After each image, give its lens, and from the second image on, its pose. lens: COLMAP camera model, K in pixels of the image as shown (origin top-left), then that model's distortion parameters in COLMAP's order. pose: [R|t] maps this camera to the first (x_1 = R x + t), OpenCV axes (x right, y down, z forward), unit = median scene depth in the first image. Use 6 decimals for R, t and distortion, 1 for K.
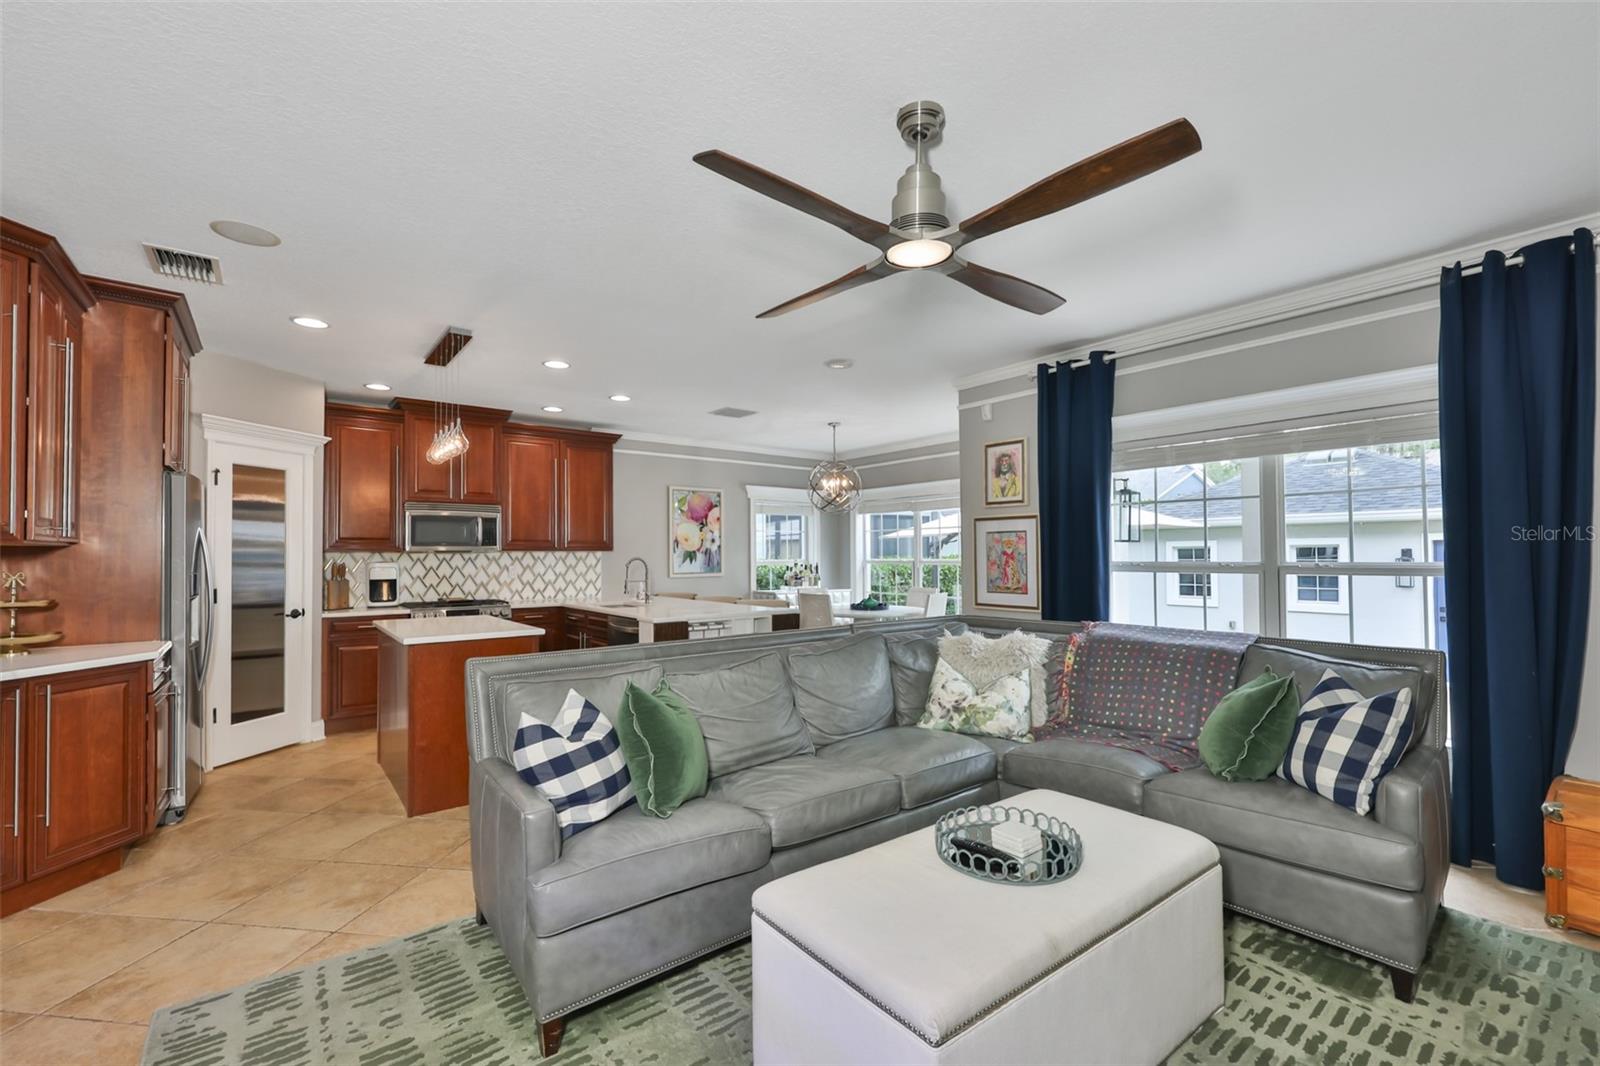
lens RADIAL K [[691.0, 0, 788.5], [0, 691.0, 547.0], [0, 0, 1]] dist [-0.001110, -0.000087]
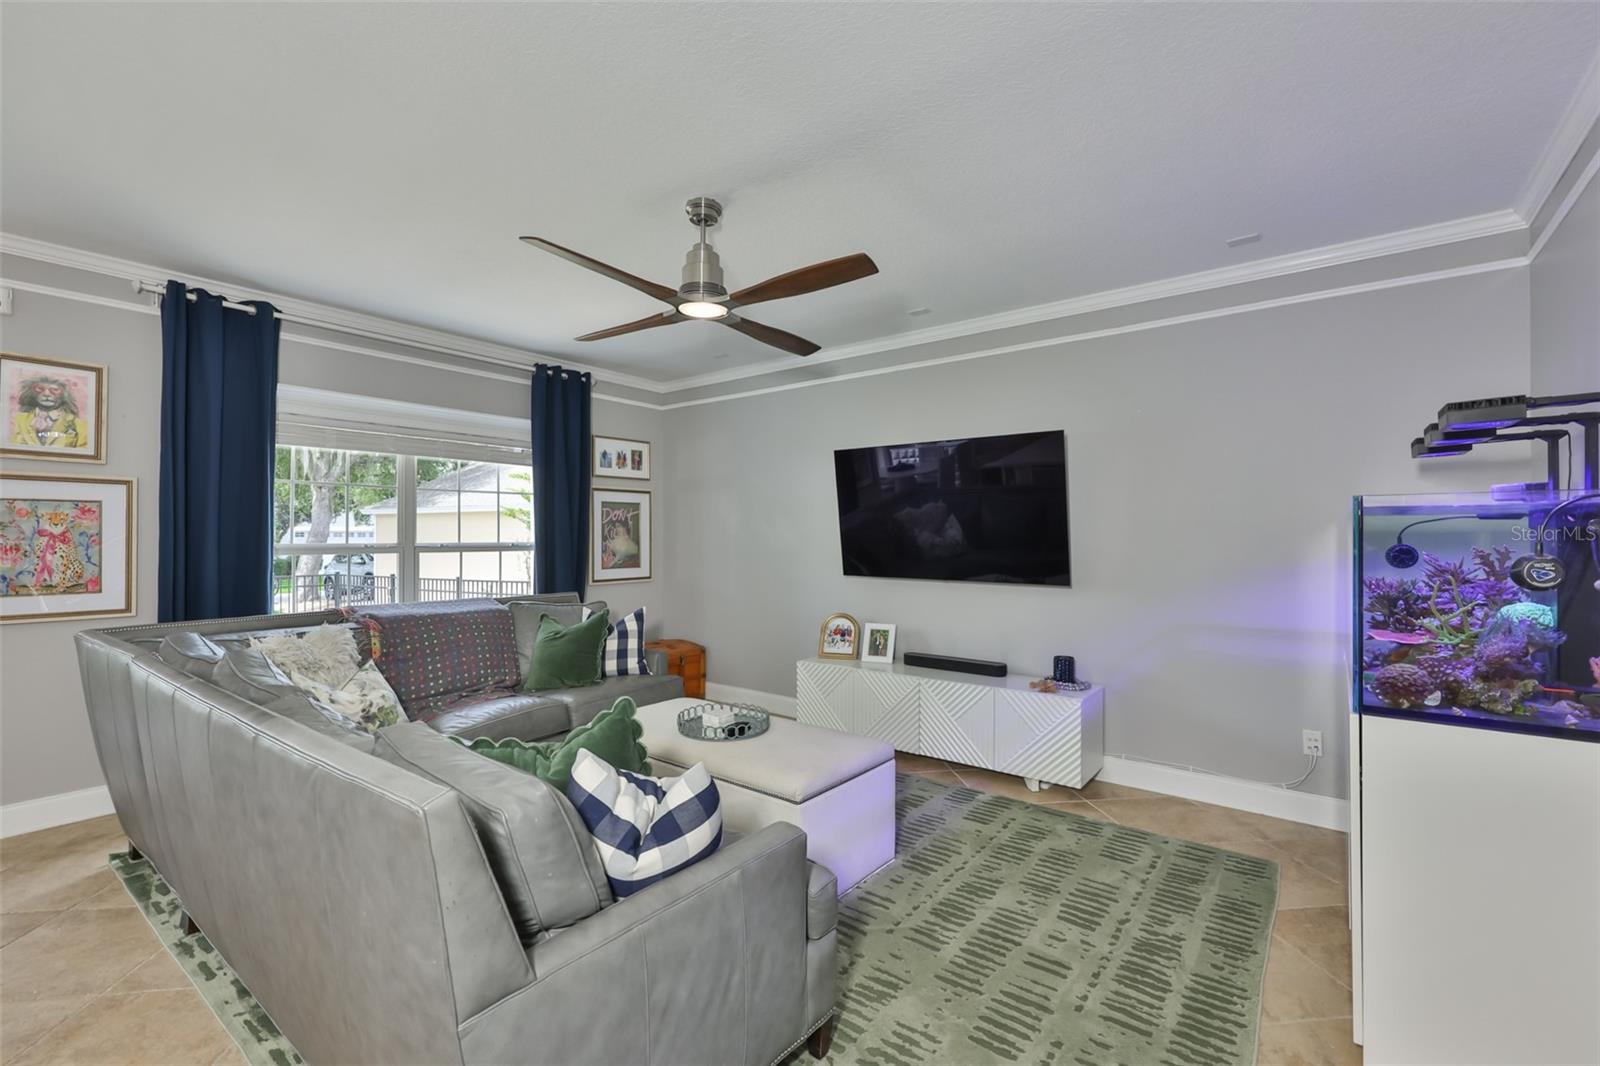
lens RADIAL K [[691.0, 0, 822.5], [0, 691.0, 534.8], [0, 0, 1]] dist [-0.002752, -0.000412]
pose [[-0.272292, 0.008068, 0.962181, -0.391288], [-0.011987, 0.999859, -0.011776, 0.007479], [-0.962140, -0.014740, -0.272157, 0.376920]]
